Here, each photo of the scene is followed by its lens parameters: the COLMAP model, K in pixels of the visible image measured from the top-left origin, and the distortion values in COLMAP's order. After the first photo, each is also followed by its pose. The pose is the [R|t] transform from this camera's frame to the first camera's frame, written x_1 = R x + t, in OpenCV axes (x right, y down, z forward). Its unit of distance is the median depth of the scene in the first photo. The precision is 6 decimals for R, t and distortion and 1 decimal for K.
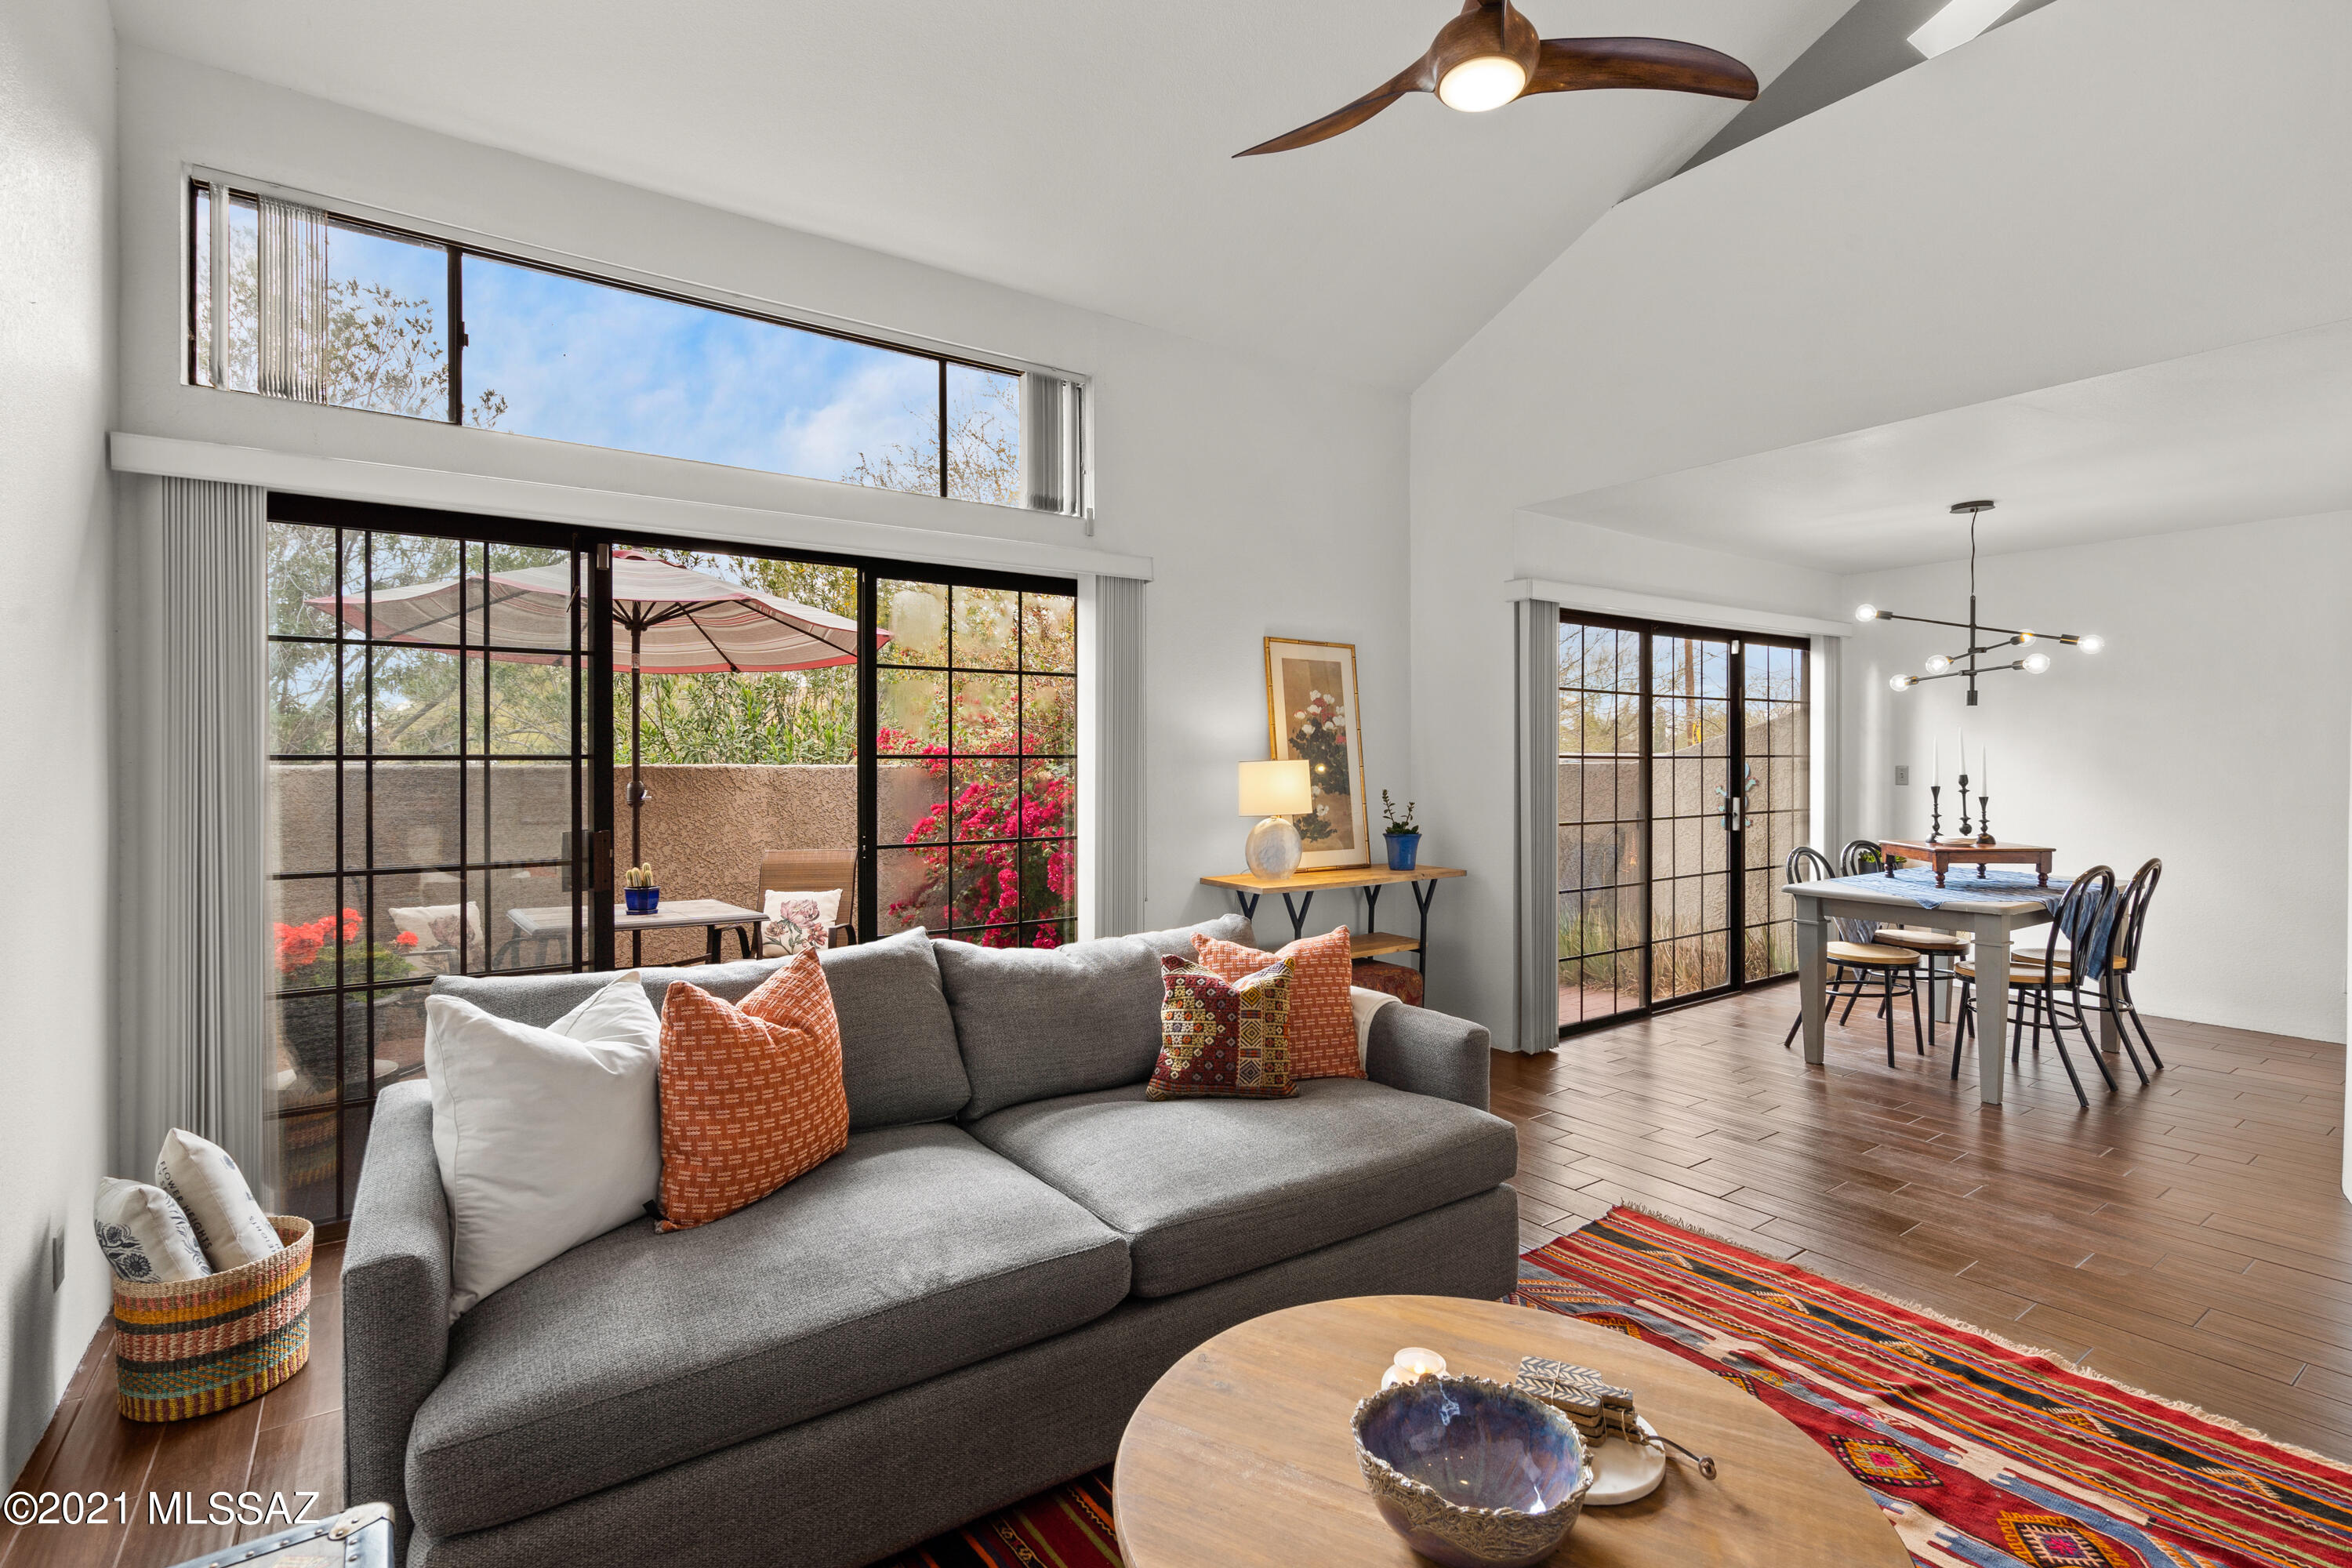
lens RADIAL K [[1096.5, 0, 1170.1], [0, 1096.5, 767.1], [0, 0, 1]] dist [-0.004524, 0.000831]
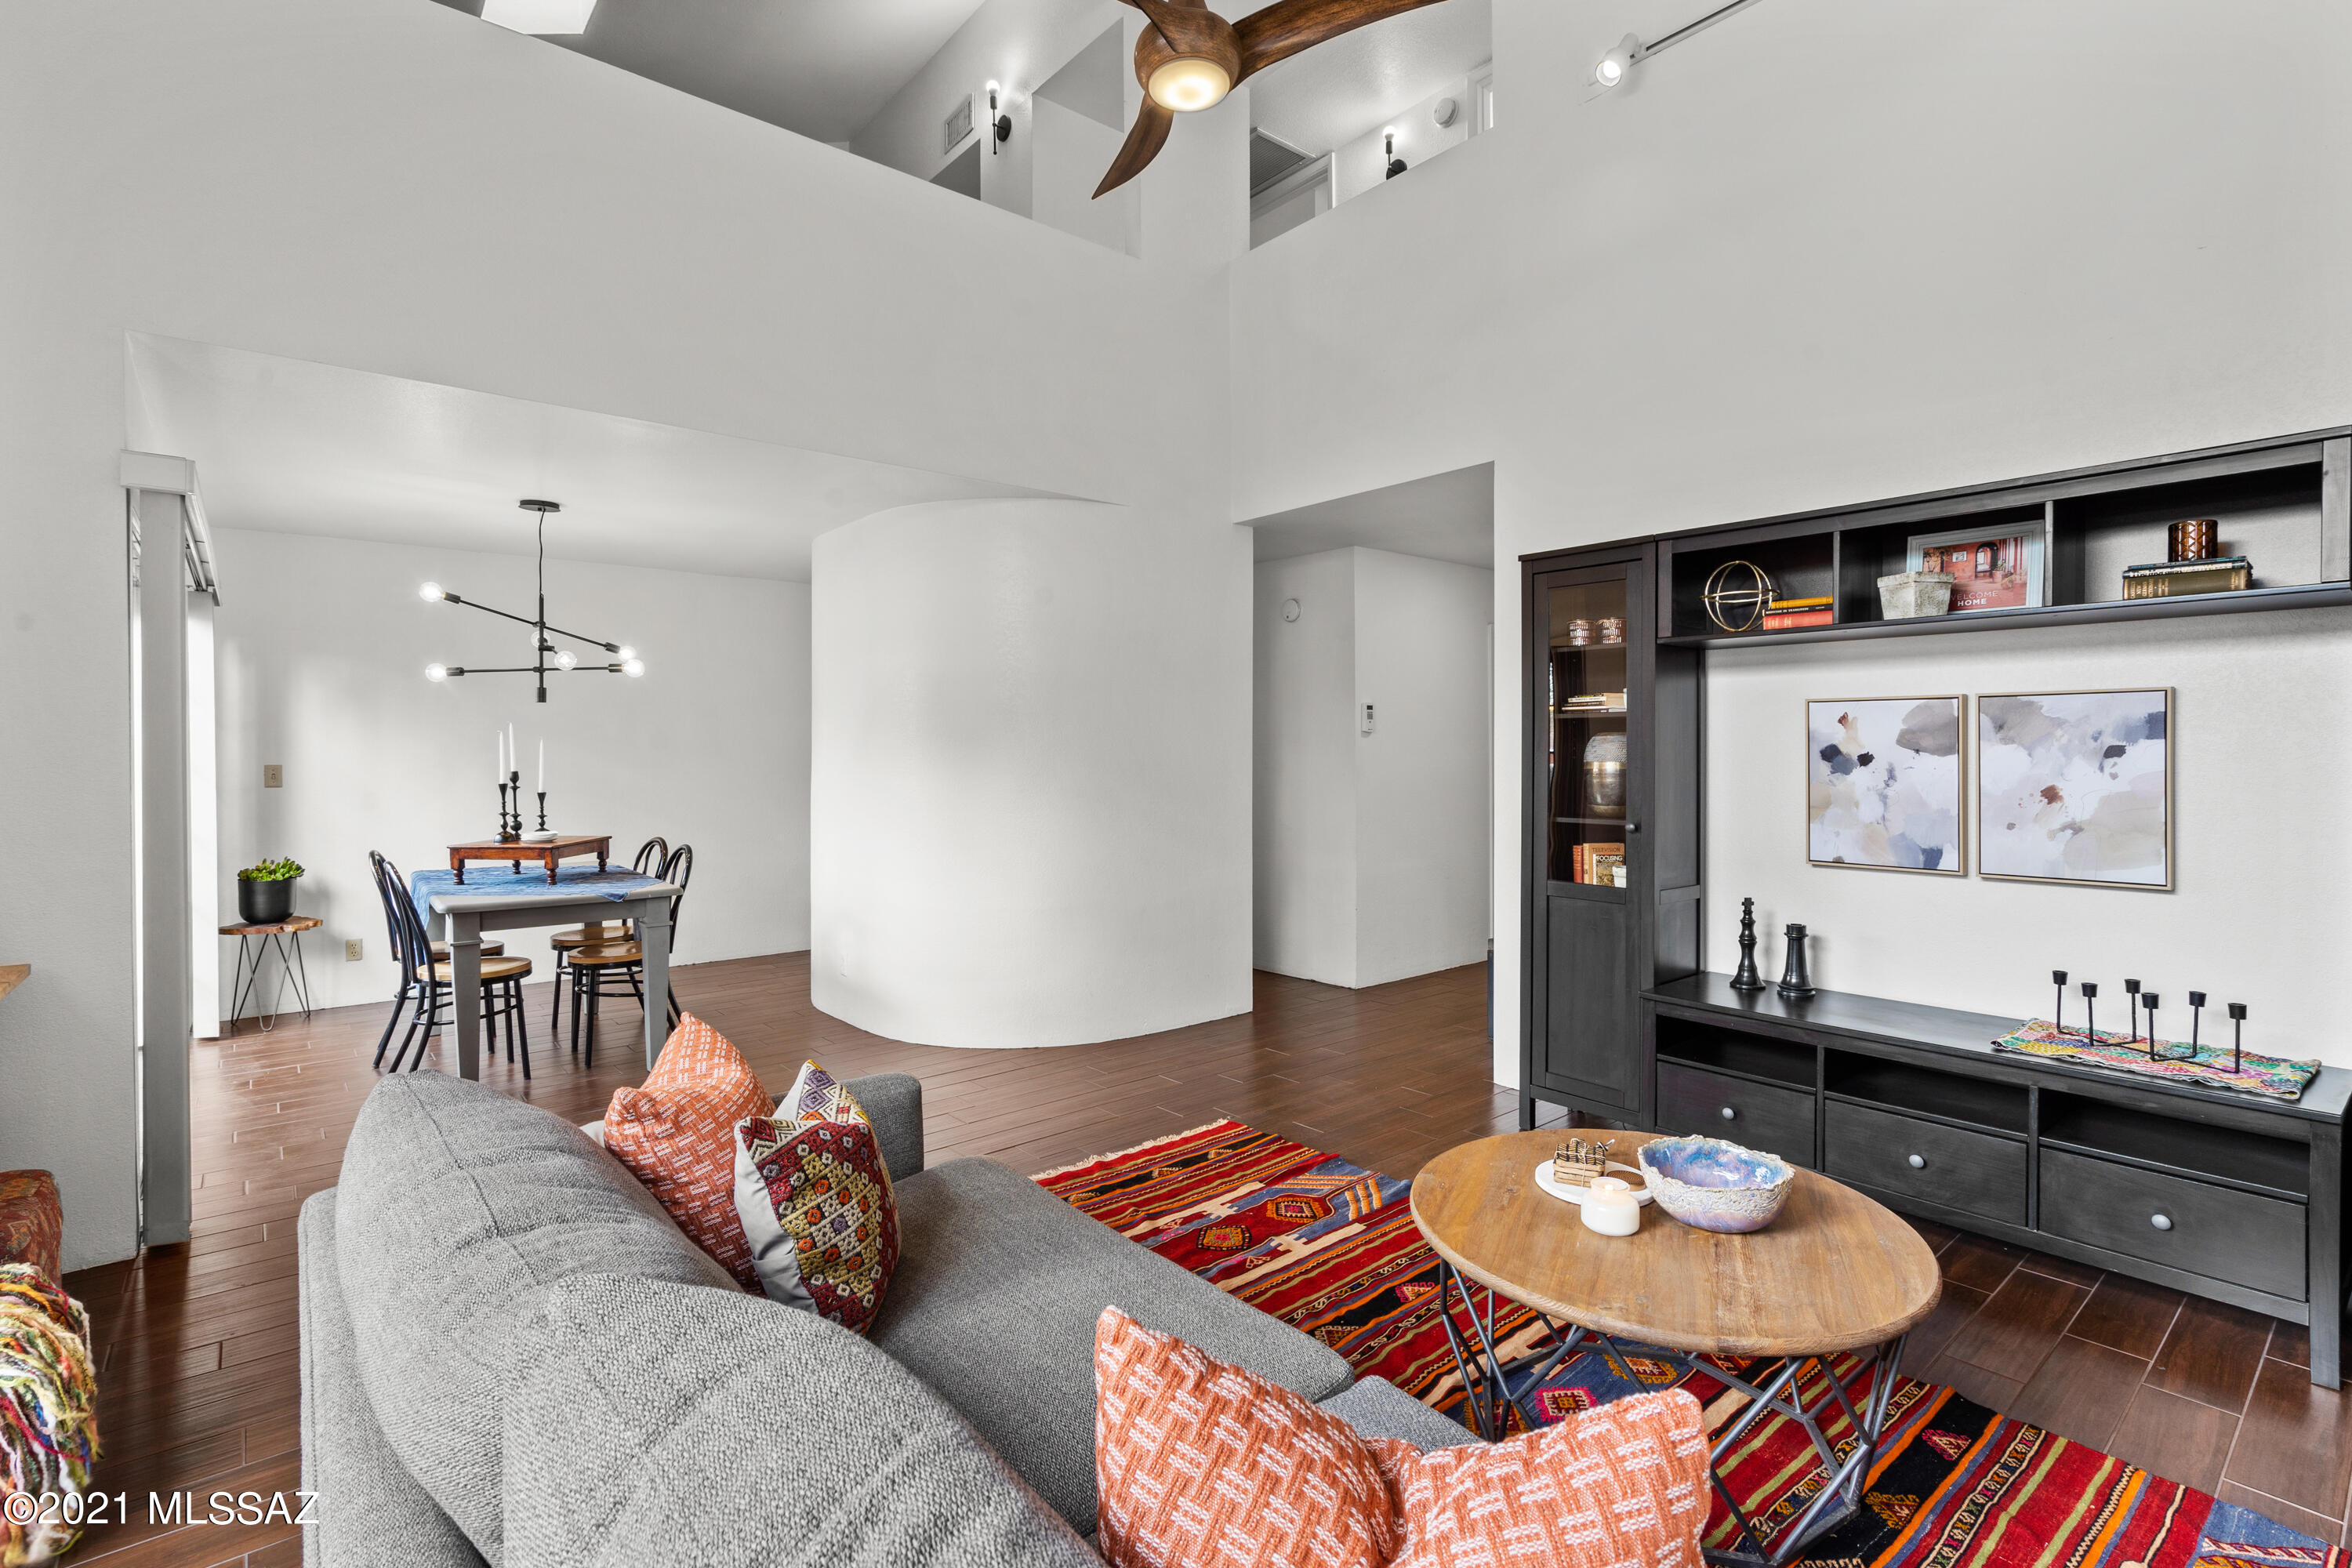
lens RADIAL K [[1096.5, 0, 1184.2], [0, 1096.5, 768.3], [0, 0, 1]] dist [-0.004524, 0.000831]
pose [[-0.099472, -0.012796, 0.994958, -0.332534], [0.012275, 0.999825, 0.014086, -0.002662], [-0.994965, 0.013614, -0.099297, 0.508416]]
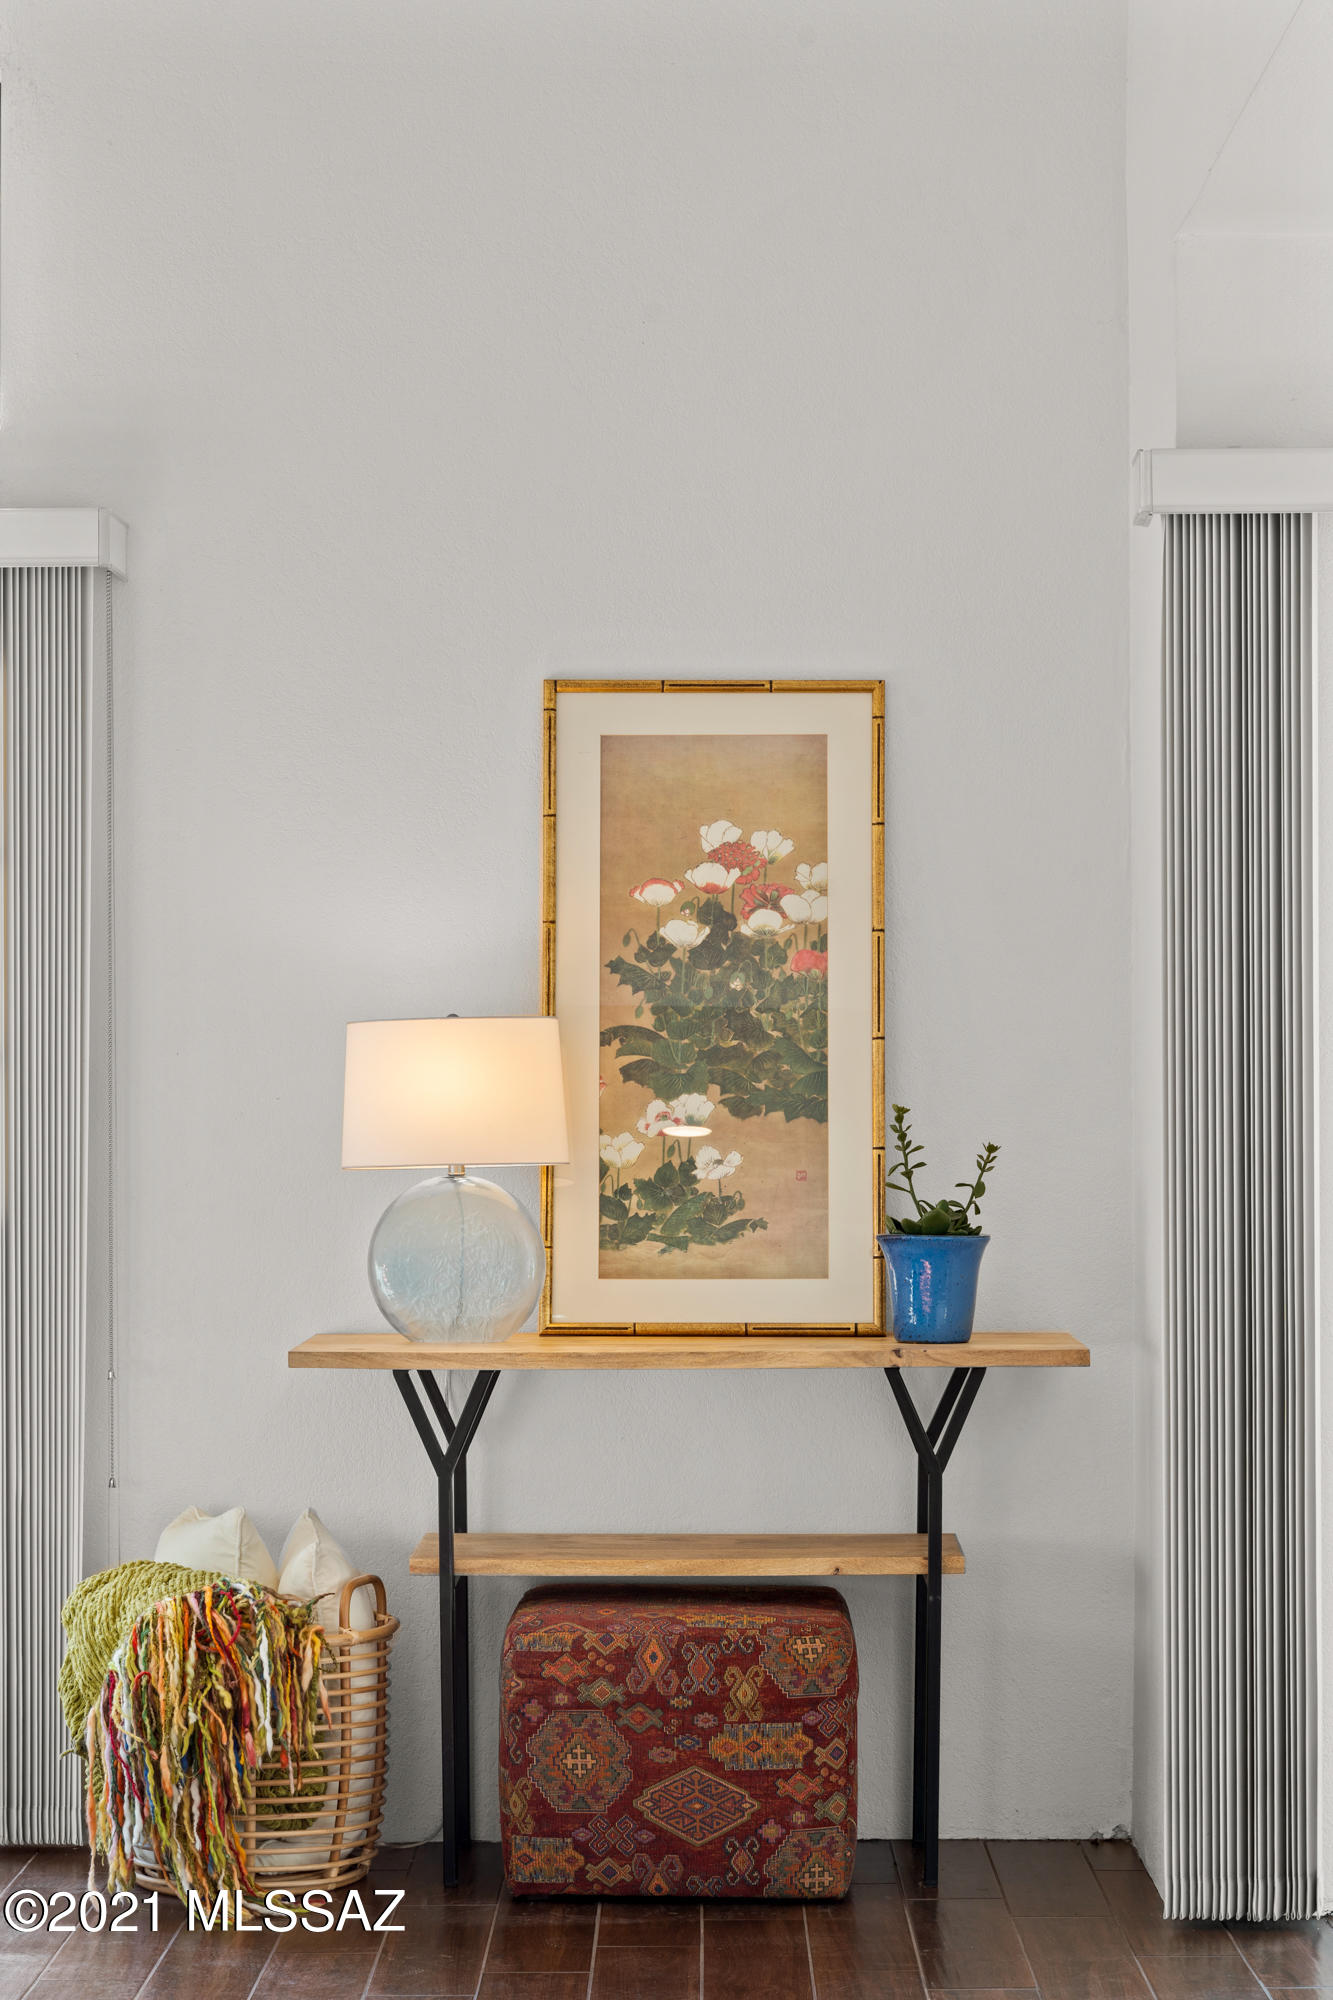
lens RADIAL K [[4039.8, 0, 662.8], [0, 4039.8, 1011.9], [0, 0, 1]] dist [-0.093830, 0.000000]
pose [[0.816843, -0.016068, -0.576636, 0.910769], [-0.000182, 0.999605, -0.028112, 0.028847], [0.576860, 0.023068, 0.816517, -0.069158]]
